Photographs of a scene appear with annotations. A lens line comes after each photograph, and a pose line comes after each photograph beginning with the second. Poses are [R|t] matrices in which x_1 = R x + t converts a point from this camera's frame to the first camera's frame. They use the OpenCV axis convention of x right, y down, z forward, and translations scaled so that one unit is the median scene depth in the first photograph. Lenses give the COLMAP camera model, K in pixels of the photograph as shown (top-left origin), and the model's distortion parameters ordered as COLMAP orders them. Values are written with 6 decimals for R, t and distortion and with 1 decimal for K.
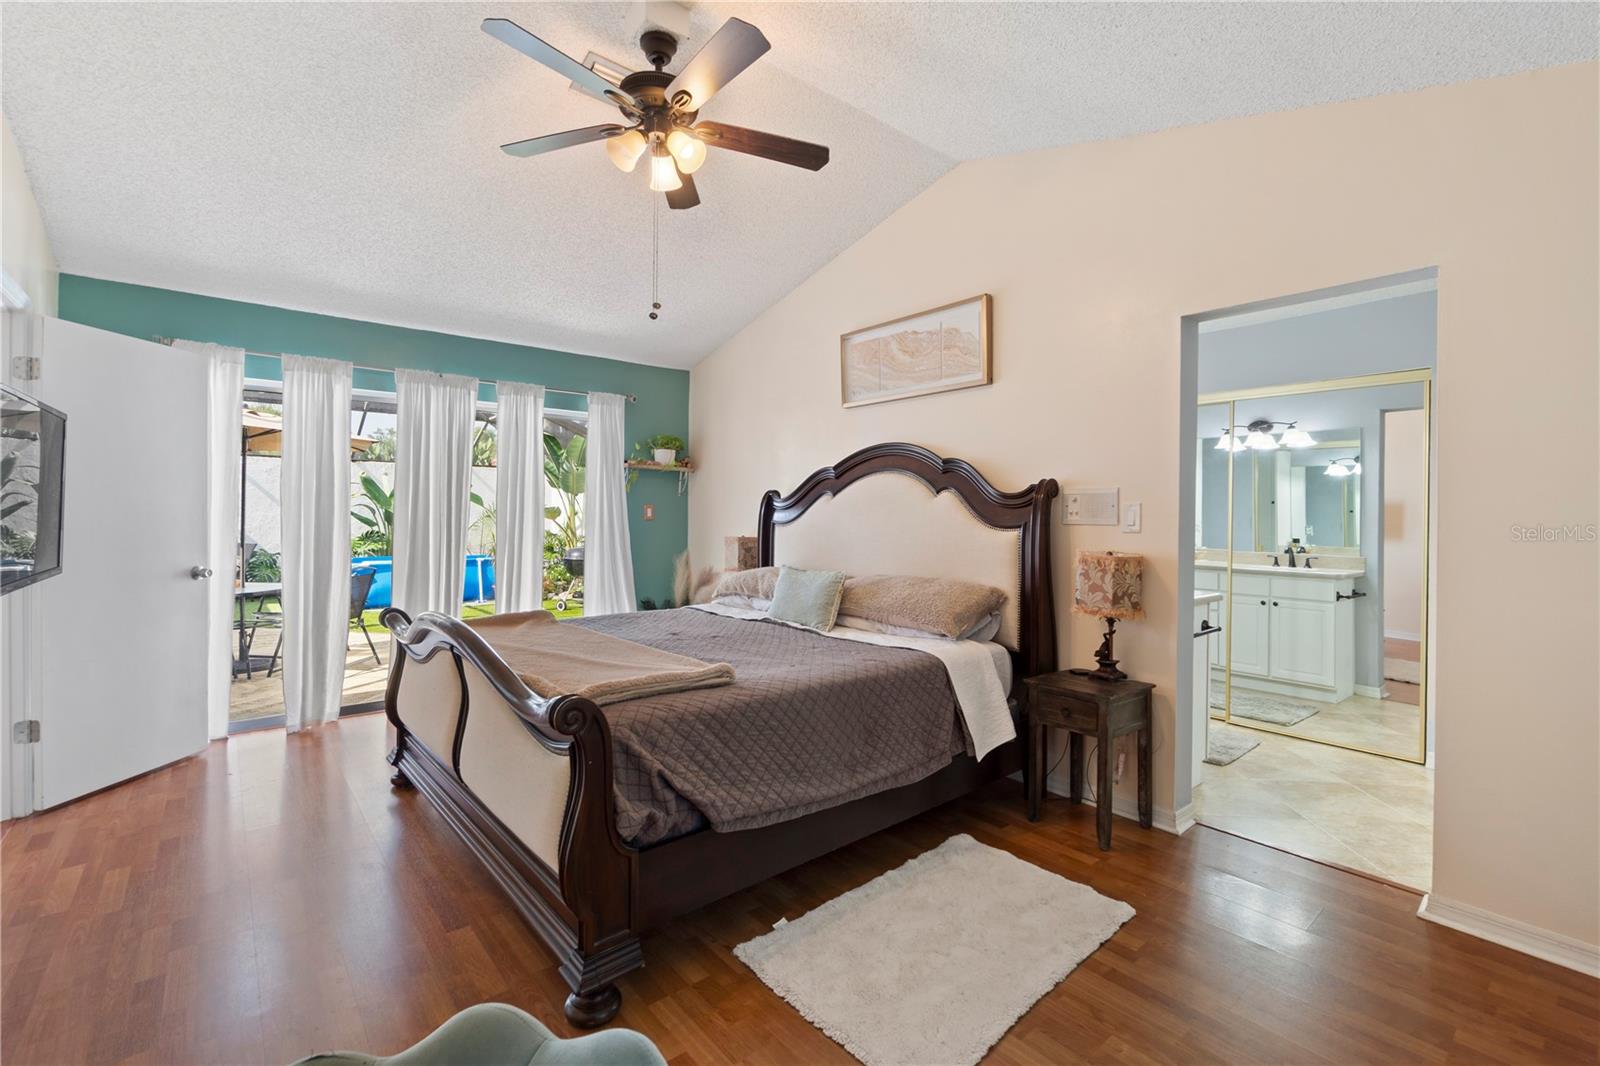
lens RADIAL K [[703.5, 0, 805.9], [0, 703.5, 524.9], [0, 0, 1]] dist [-0.006306, 0.001453]
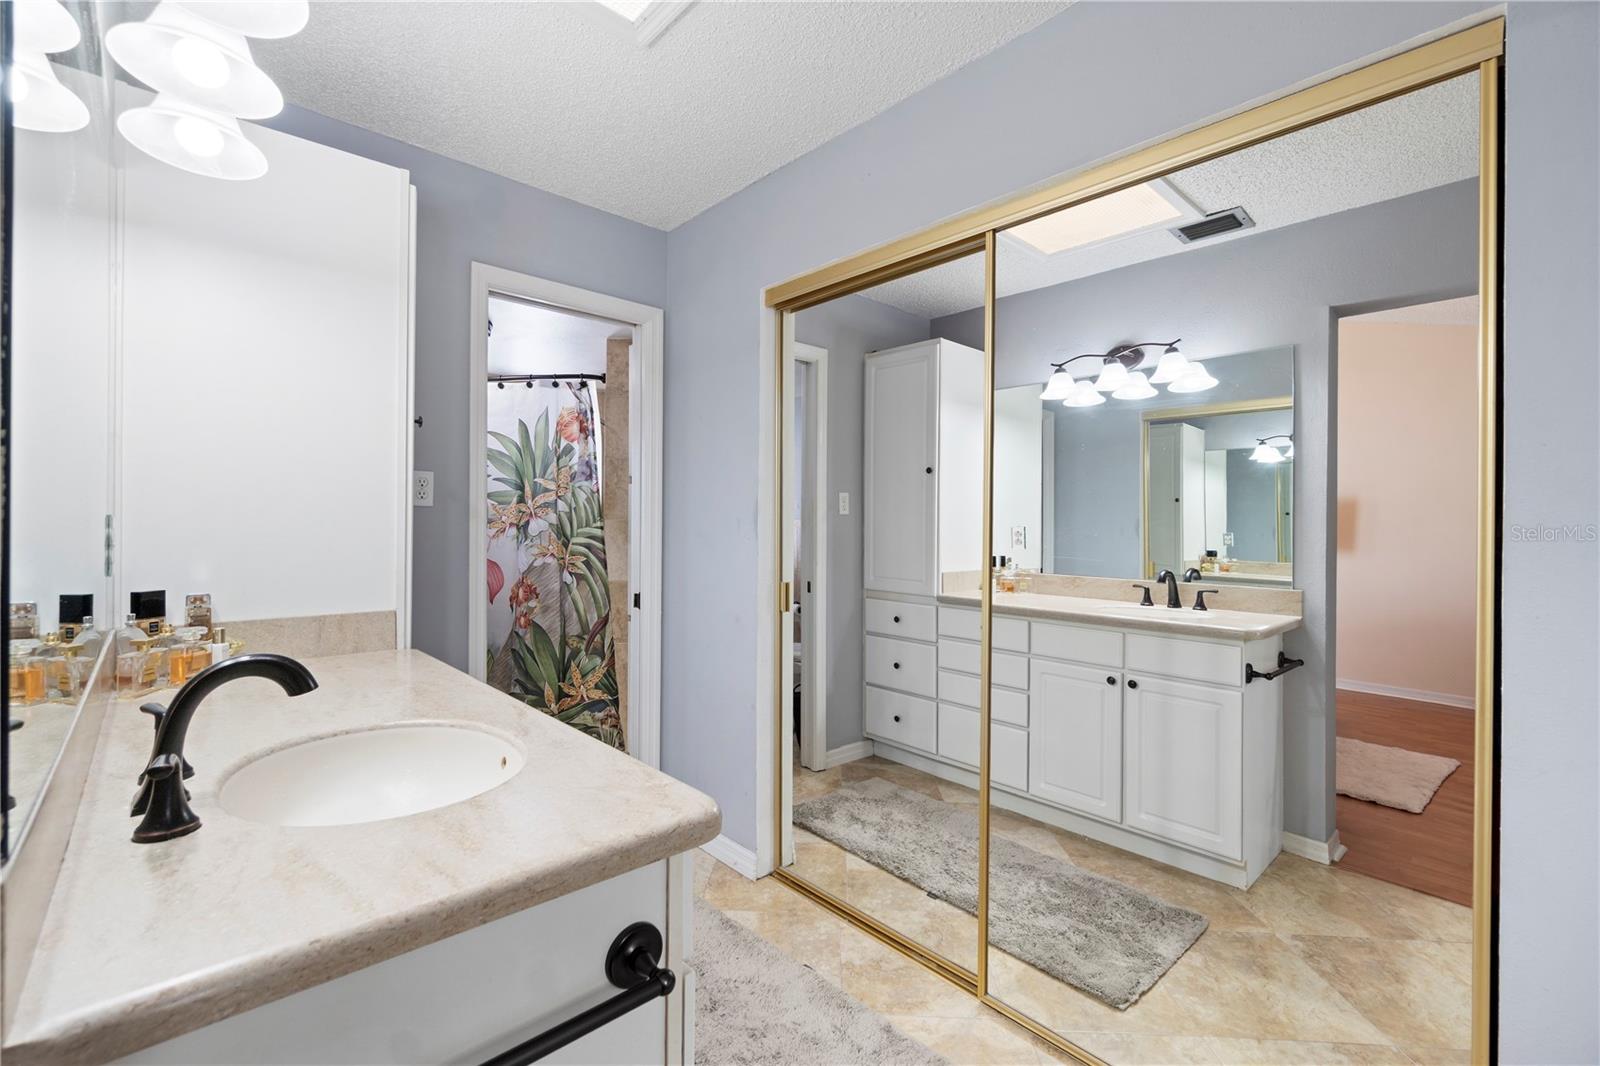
lens RADIAL K [[703.5, 0, 797.2], [0, 703.5, 531.8], [0, 0, 1]] dist [-0.006306, 0.001453]
pose [[0.999030, 0.000767, 0.044028, 0.360483], [-0.000741, 1.000000, -0.000613, 0.001519], [-0.044028, 0.000580, 0.999030, 0.446712]]
